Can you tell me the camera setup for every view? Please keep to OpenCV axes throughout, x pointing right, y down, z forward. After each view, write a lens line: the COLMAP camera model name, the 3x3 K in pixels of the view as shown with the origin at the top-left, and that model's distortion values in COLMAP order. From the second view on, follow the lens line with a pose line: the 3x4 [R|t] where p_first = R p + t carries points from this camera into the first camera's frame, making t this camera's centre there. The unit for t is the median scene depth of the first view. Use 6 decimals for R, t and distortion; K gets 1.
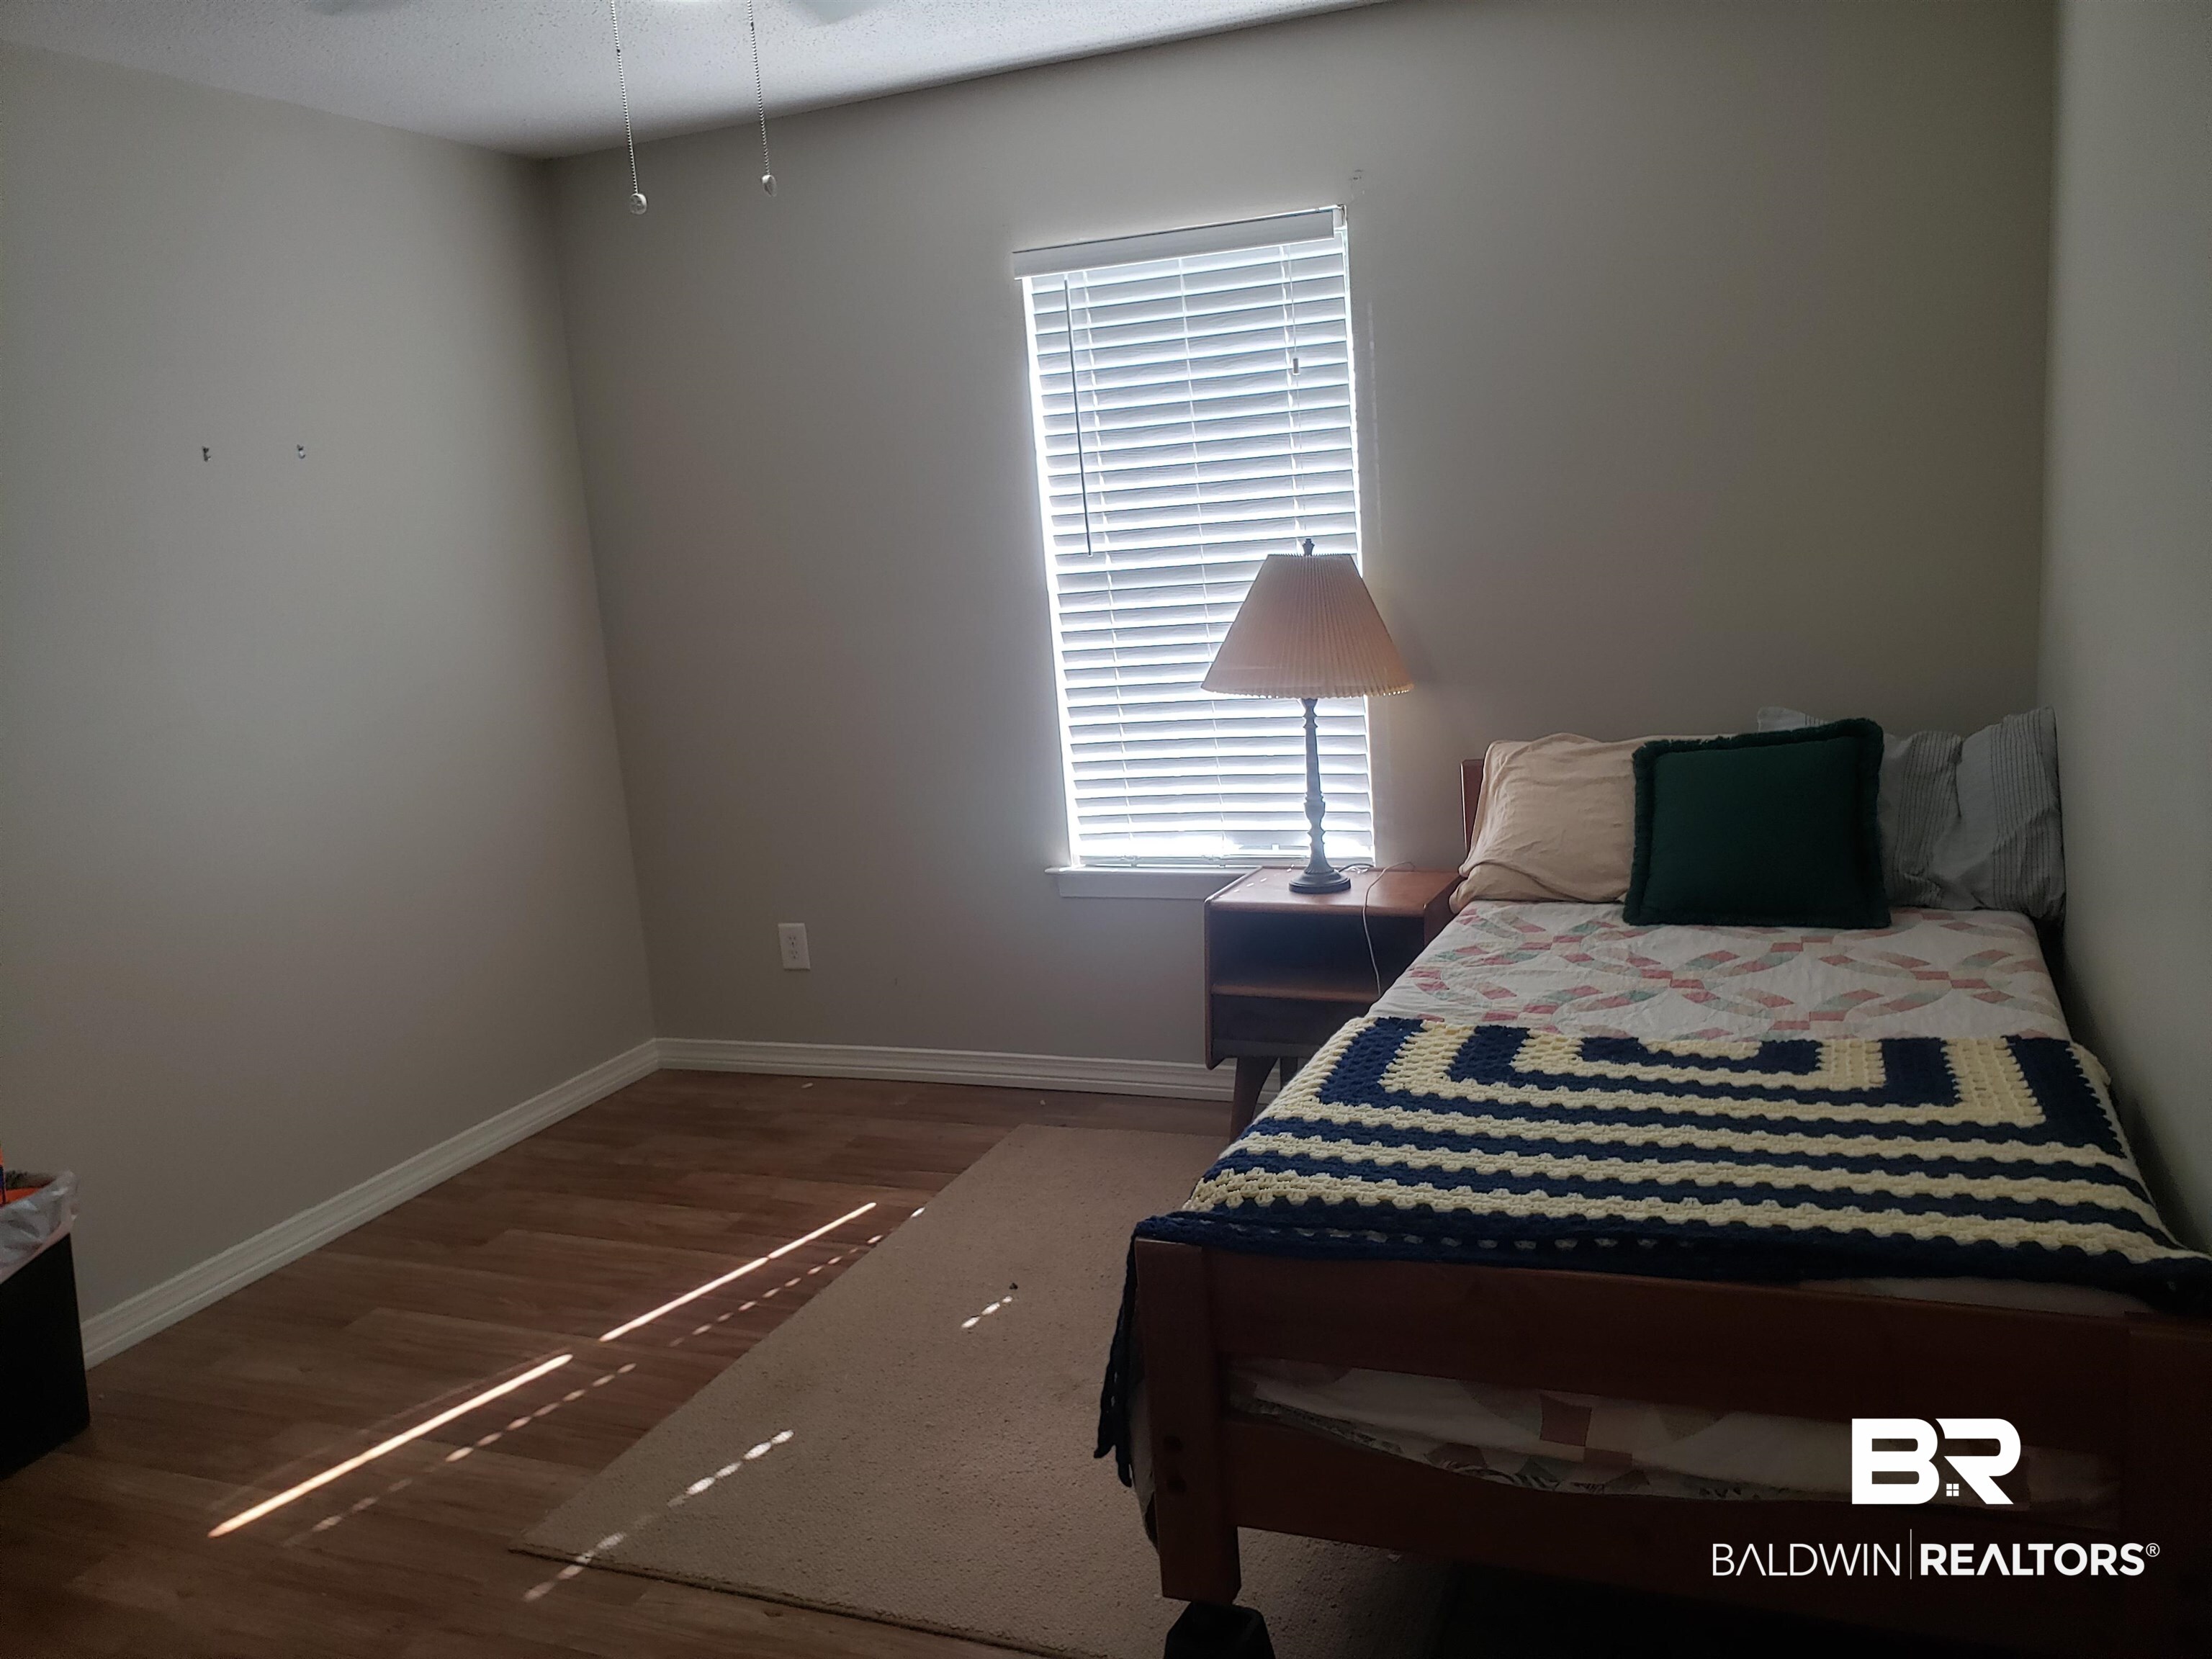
lens RADIAL K [[1658.5, 0, 1106.0], [0, 1658.5, 829.5], [0, 0, 1]] dist [0.052273, 0.000321]
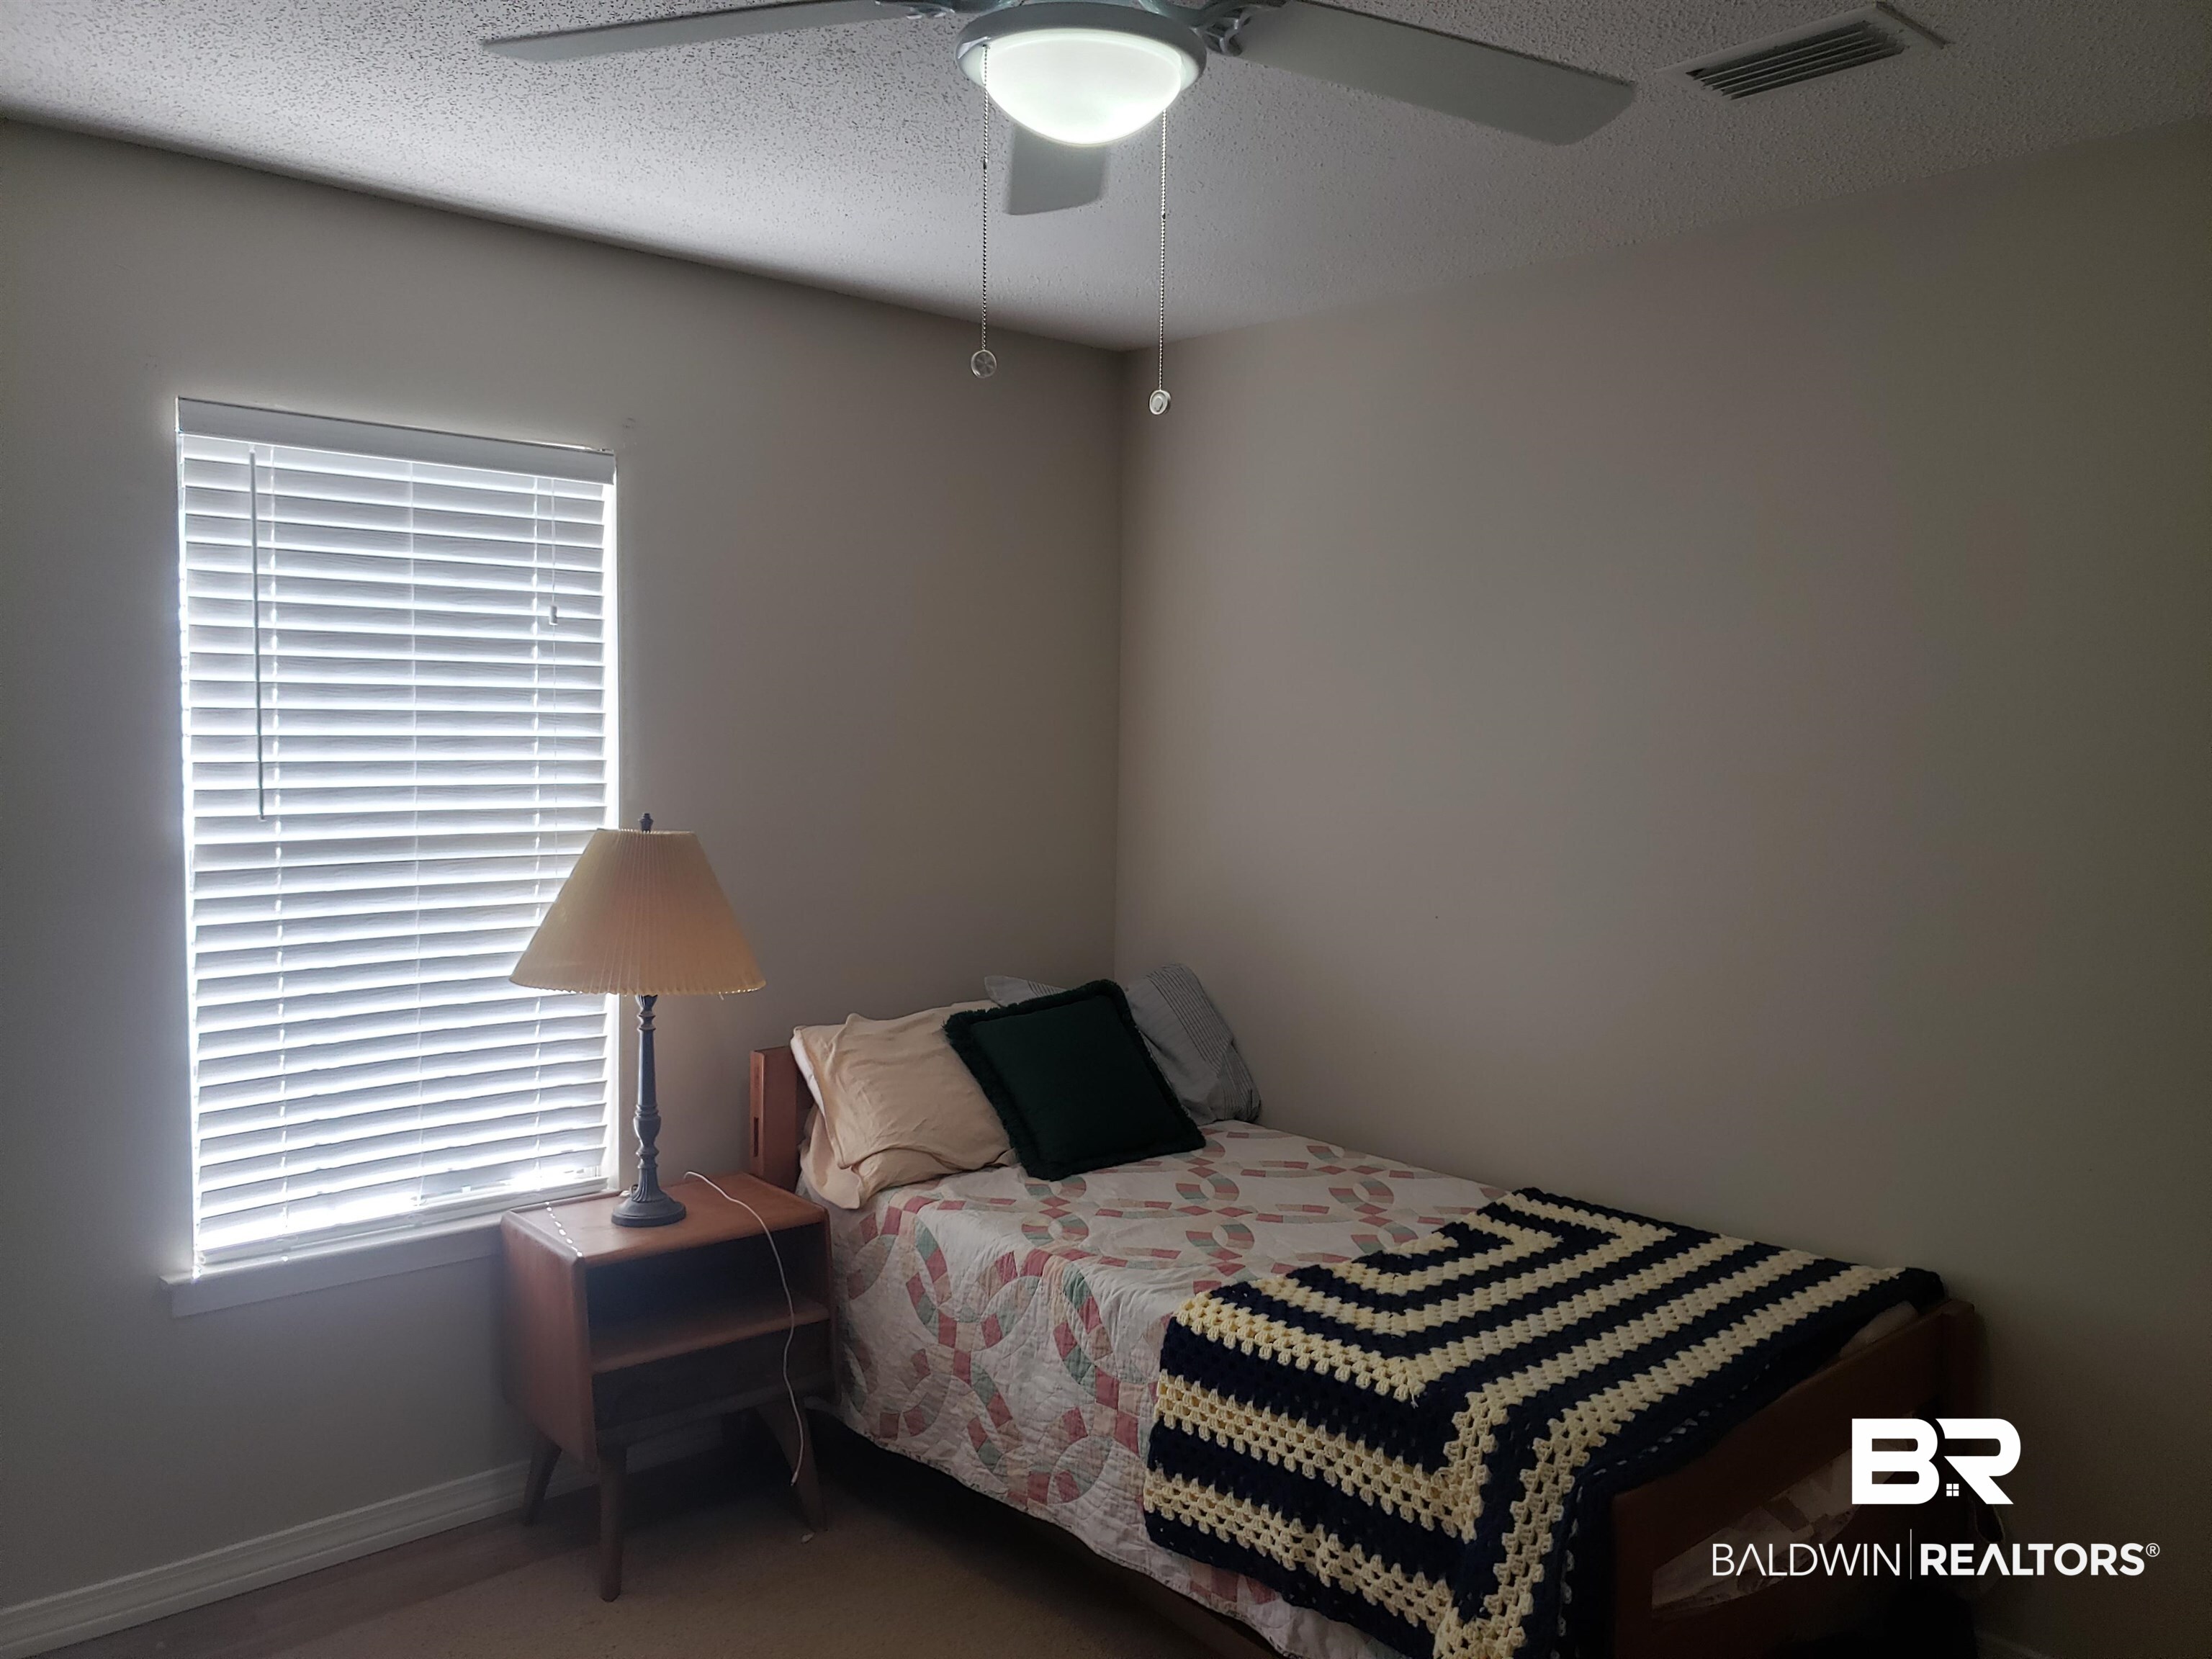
lens RADIAL K [[1658.5, 0, 1106.0], [0, 1658.5, 829.5], [0, 0, 1]] dist [0.052273, 0.000321]
pose [[0.465760, 0.027413, 0.884486, -0.601624], [0.118495, 0.988586, -0.093037, -0.060996], [-0.876941, 0.148140, 0.457196, 0.423242]]
